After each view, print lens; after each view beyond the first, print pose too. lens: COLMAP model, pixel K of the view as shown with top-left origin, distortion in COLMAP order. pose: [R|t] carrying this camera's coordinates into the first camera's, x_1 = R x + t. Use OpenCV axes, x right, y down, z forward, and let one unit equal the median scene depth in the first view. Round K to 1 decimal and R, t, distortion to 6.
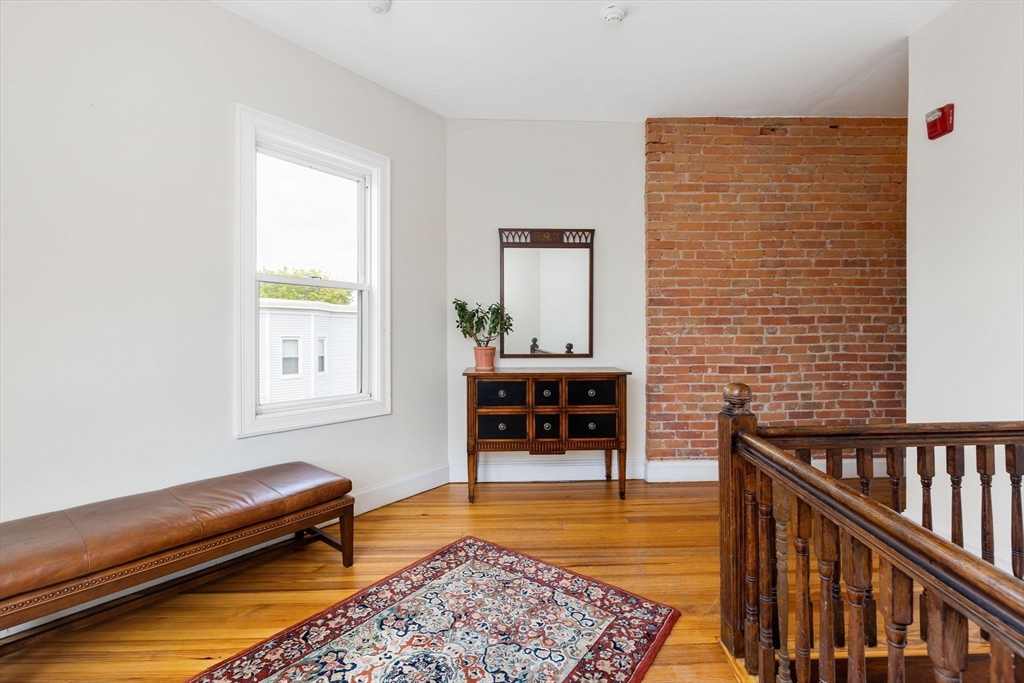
lens RADIAL K [[516.1, 0, 516.7], [0, 516.1, 339.4], [0, 0, 1]] dist [-0.002376, -0.000037]
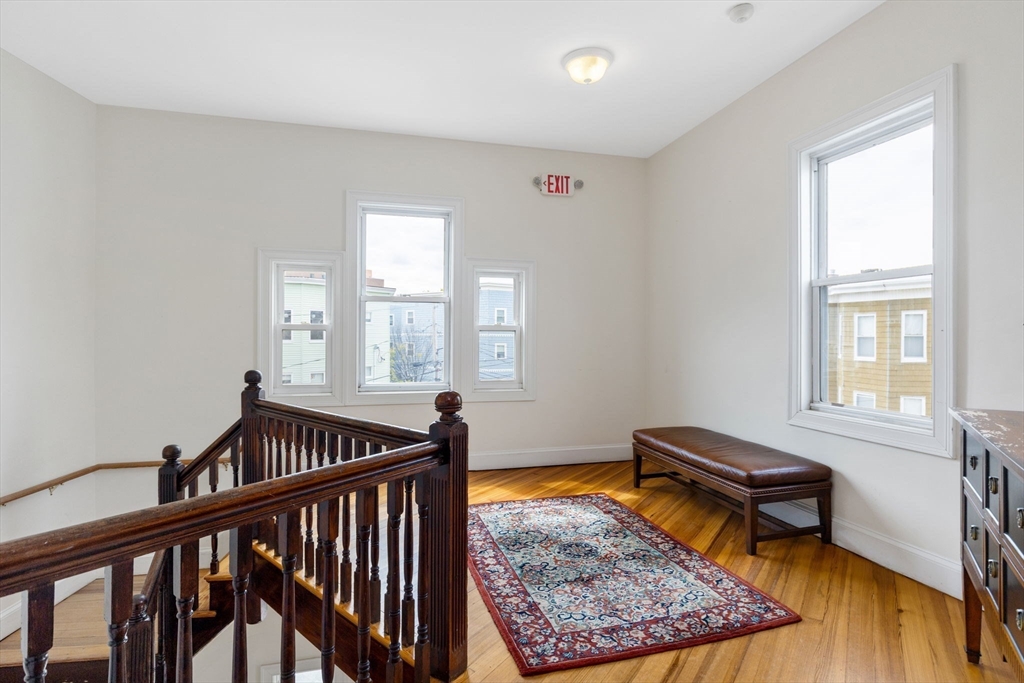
lens RADIAL K [[516.1, 0, 516.7], [0, 516.1, 339.4], [0, 0, 1]] dist [-0.002376, -0.000037]
pose [[-0.639406, 0.008340, -0.768824, 0.994784], [0.001203, 0.999951, 0.009847, -0.037384], [0.768868, 0.005371, -0.639384, 1.562989]]
